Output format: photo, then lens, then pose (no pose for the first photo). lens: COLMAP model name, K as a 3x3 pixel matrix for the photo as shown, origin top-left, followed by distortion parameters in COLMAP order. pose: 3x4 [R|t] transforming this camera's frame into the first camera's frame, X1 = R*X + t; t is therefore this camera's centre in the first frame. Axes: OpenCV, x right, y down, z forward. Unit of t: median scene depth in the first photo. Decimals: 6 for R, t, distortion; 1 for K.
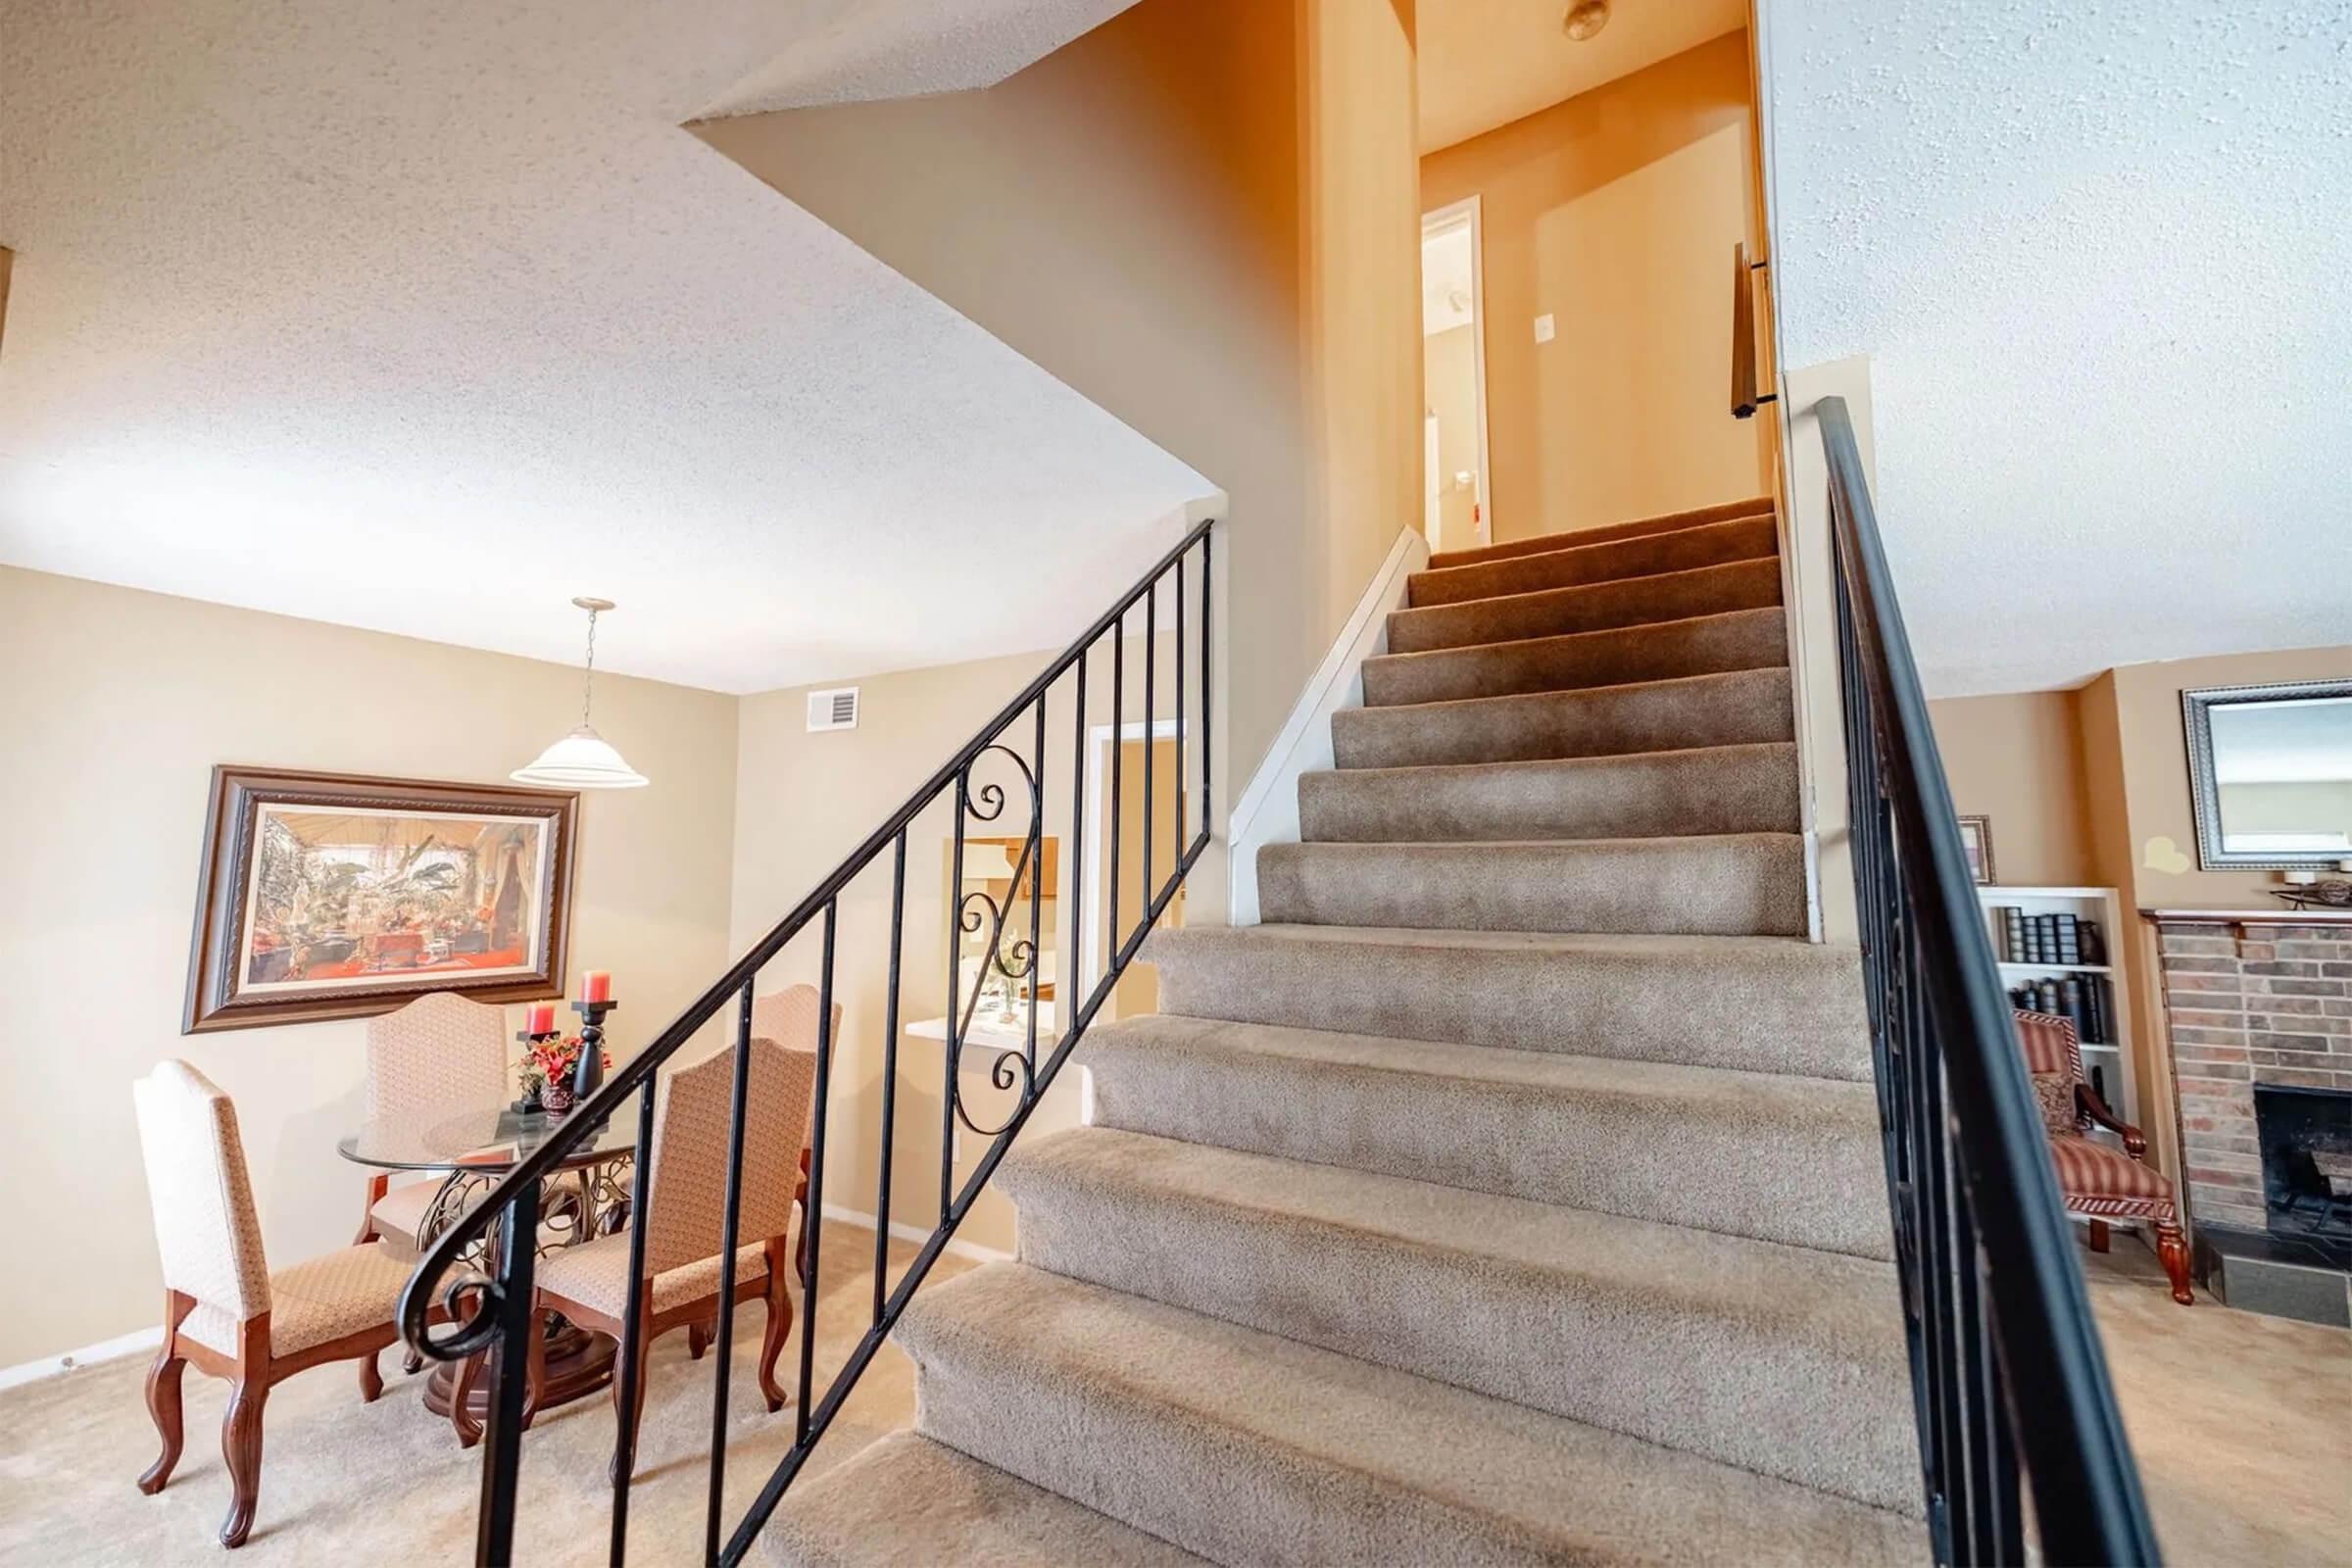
lens RADIAL K [[978.3, 0, 1156.1], [0, 978.3, 777.3], [0, 0, 1]] dist [-0.000520, -0.000655]
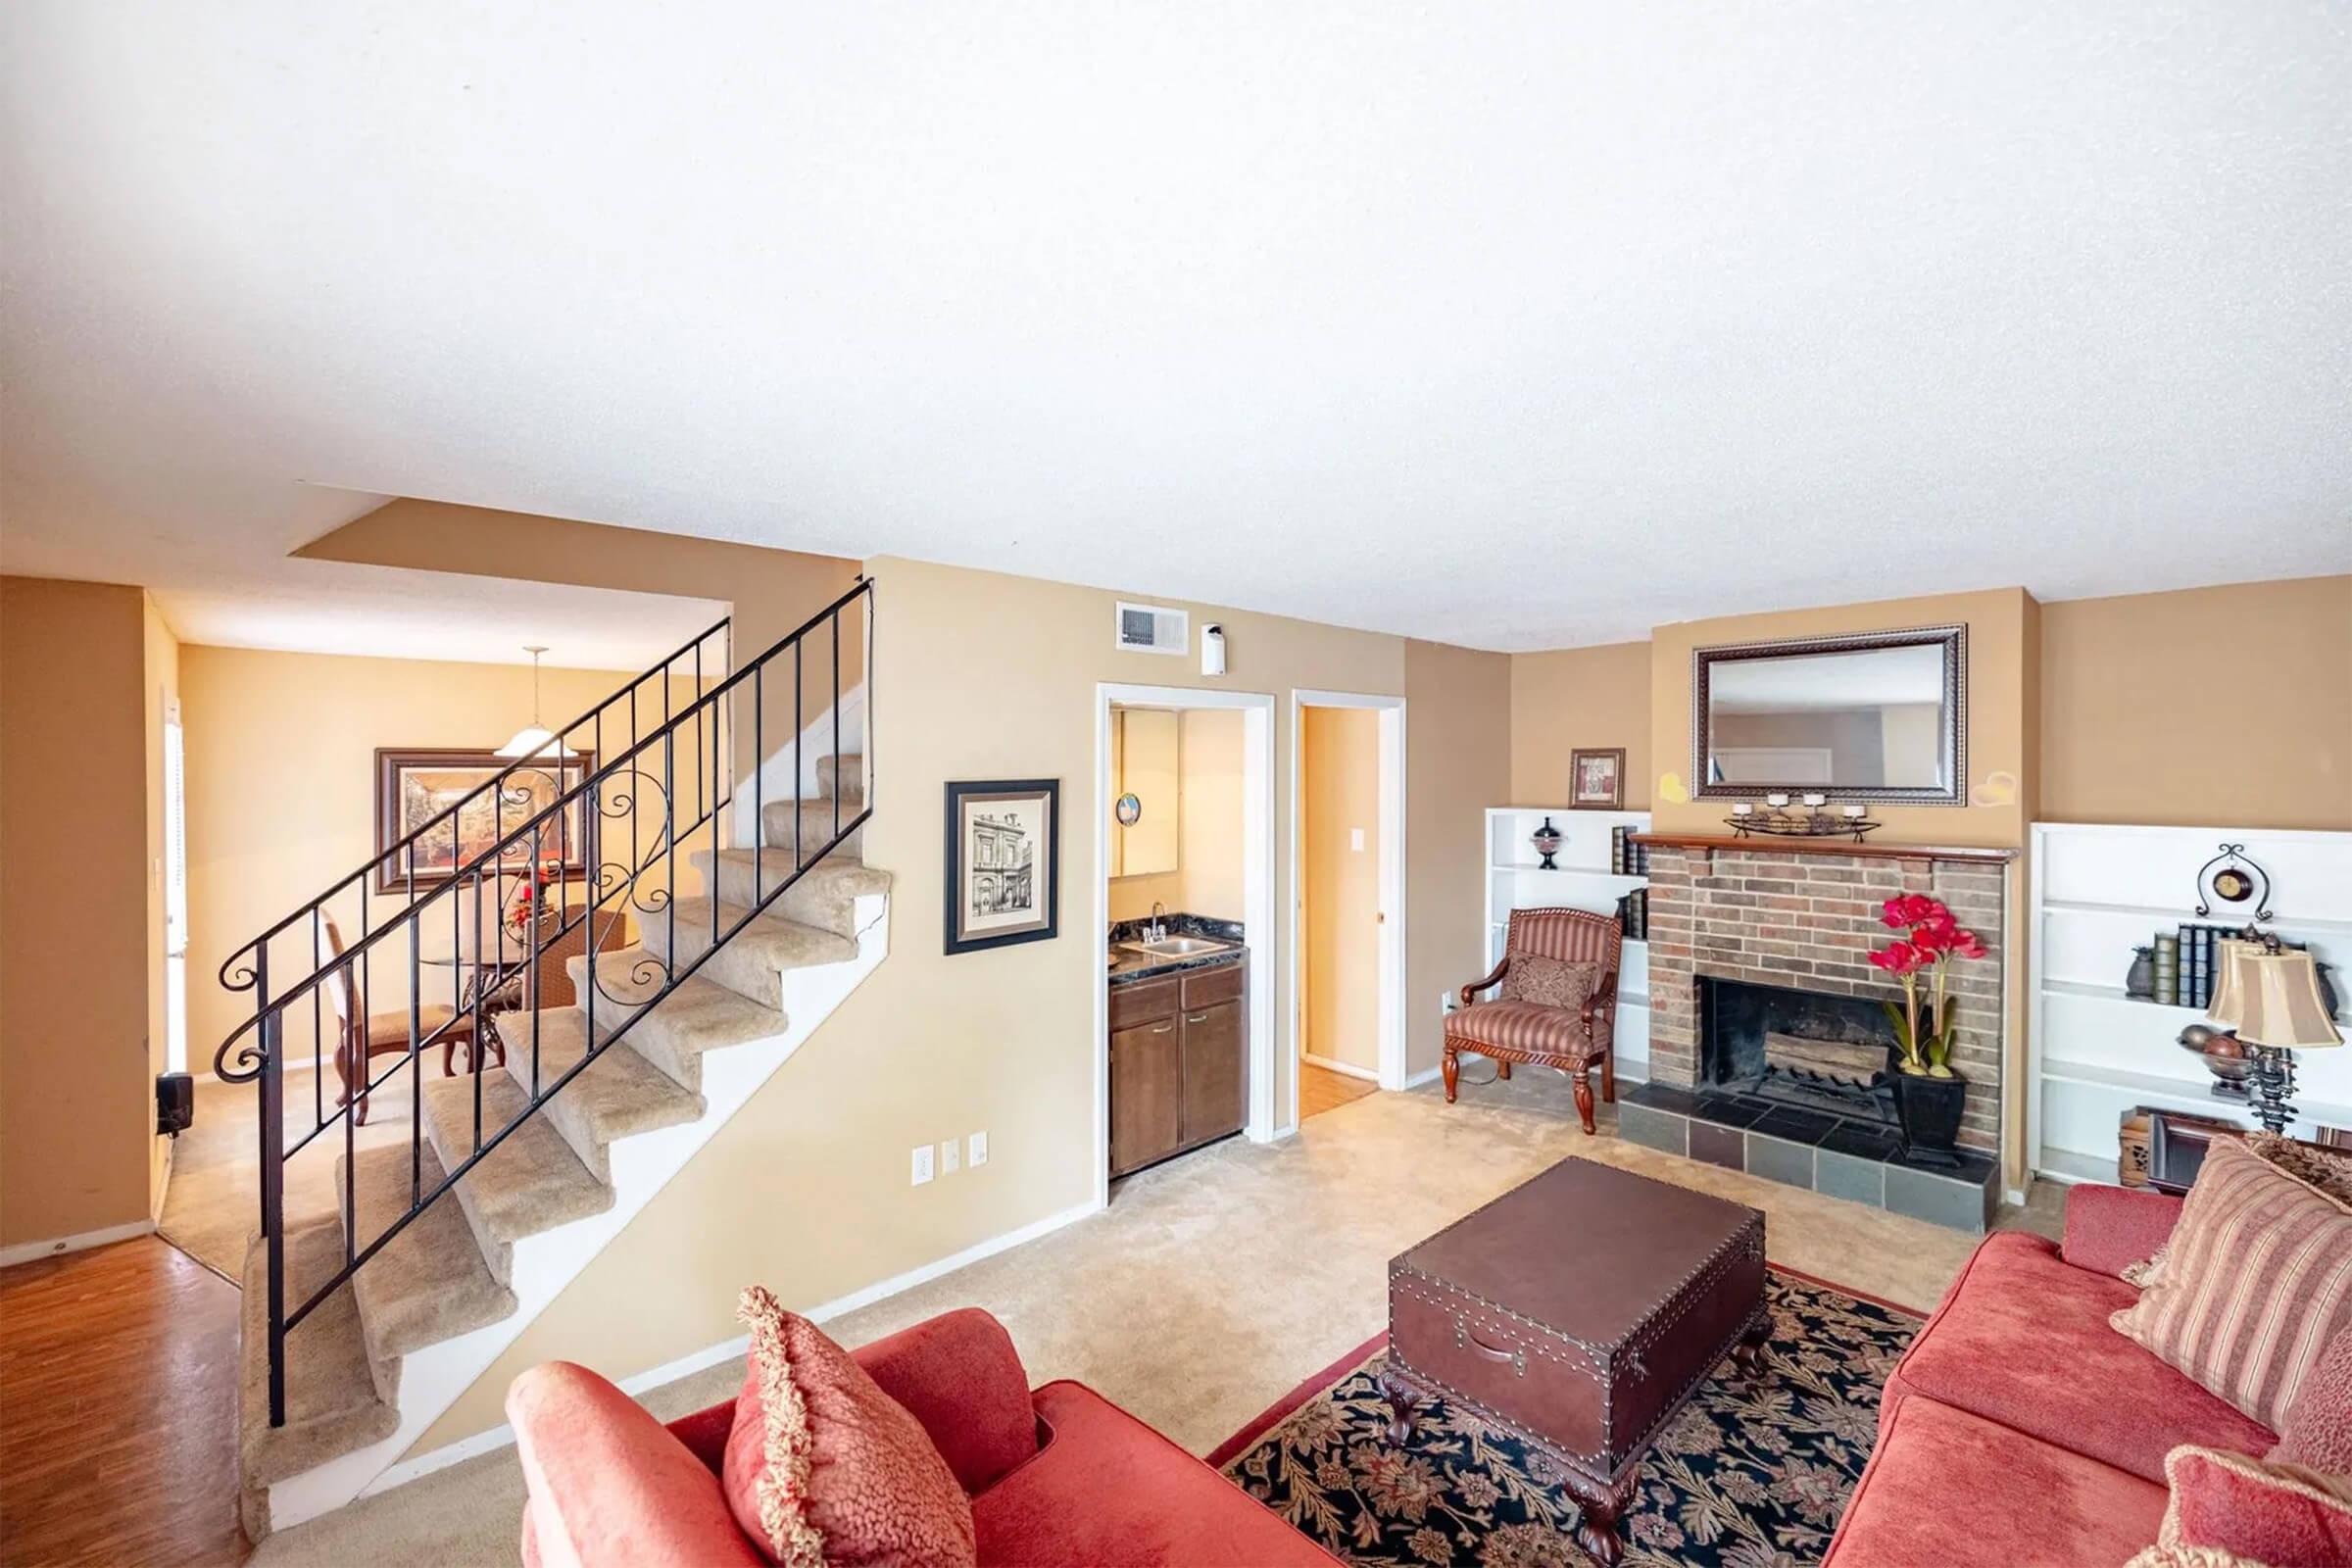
lens RADIAL K [[978.3, 0, 1156.1], [0, 978.3, 777.3], [0, 0, 1]] dist [-0.000520, -0.000655]
pose [[0.967809, -0.007504, -0.251575, 0.790092], [0.035845, 0.993476, 0.108264, -0.092880], [0.249121, -0.113796, 0.961764, -0.333704]]
